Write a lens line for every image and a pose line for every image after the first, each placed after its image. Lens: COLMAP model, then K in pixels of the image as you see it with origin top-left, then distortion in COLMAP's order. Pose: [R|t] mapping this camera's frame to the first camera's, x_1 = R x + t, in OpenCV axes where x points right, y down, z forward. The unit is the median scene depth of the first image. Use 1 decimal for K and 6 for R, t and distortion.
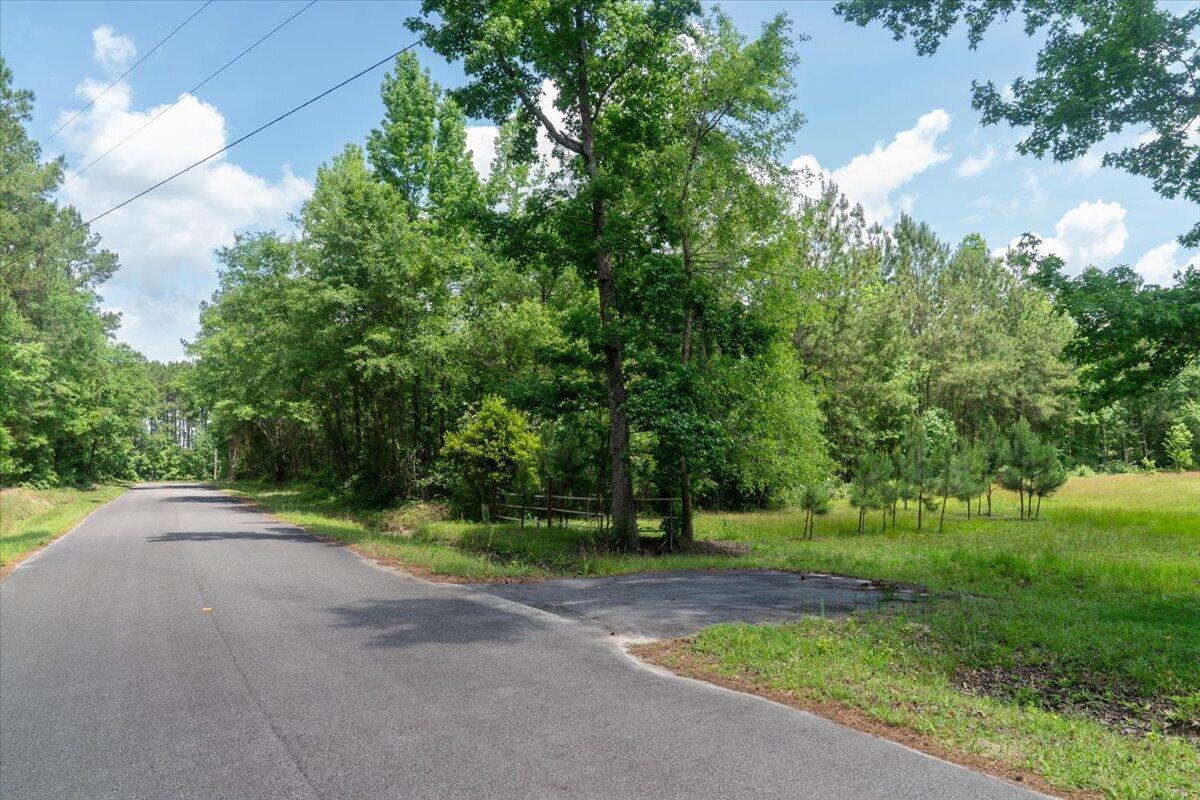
lens RADIAL K [[813.1, 0, 590.9], [0, 813.1, 402.3], [0, 0, 1]] dist [-0.033062, 0.013440]
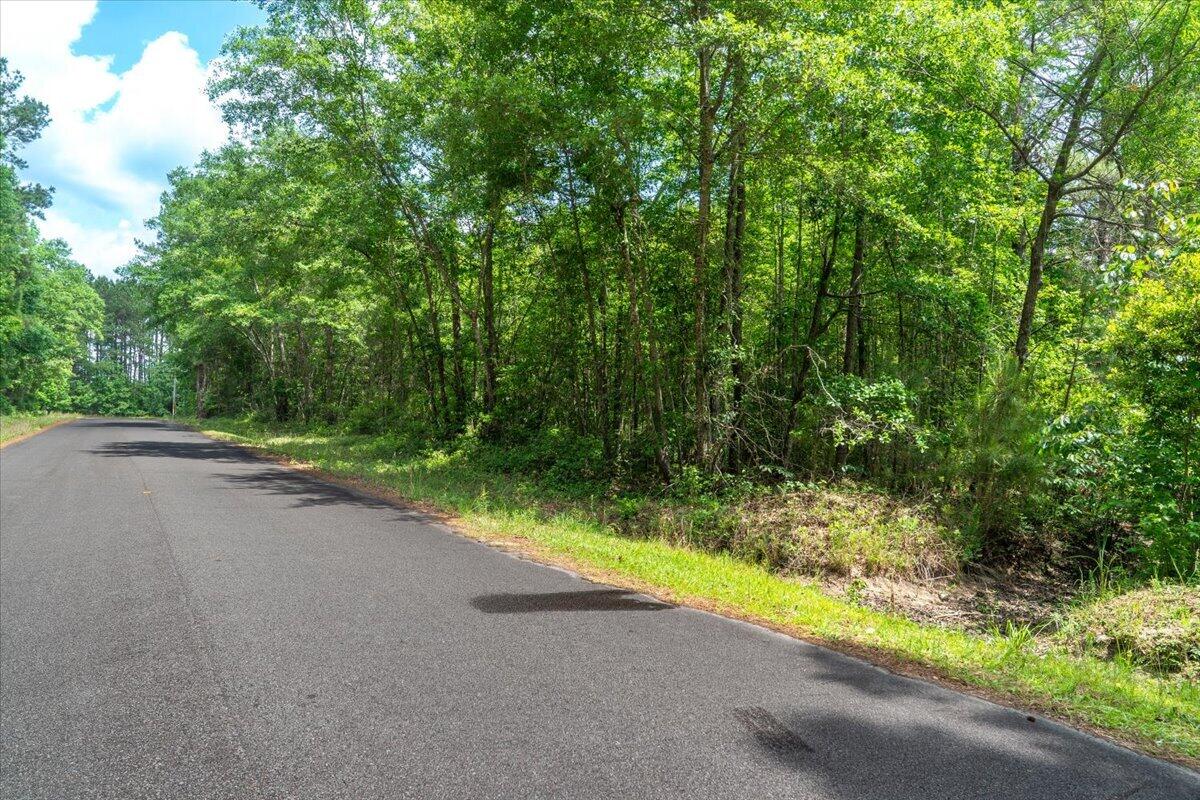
lens RADIAL K [[813.1, 0, 590.9], [0, 813.1, 402.3], [0, 0, 1]] dist [-0.033062, 0.013440]
pose [[0.998141, 0.032740, 0.051407, -0.214178], [-0.035824, 0.997539, 0.060278, 0.041561], [-0.049307, -0.062007, 0.996857, 0.402470]]
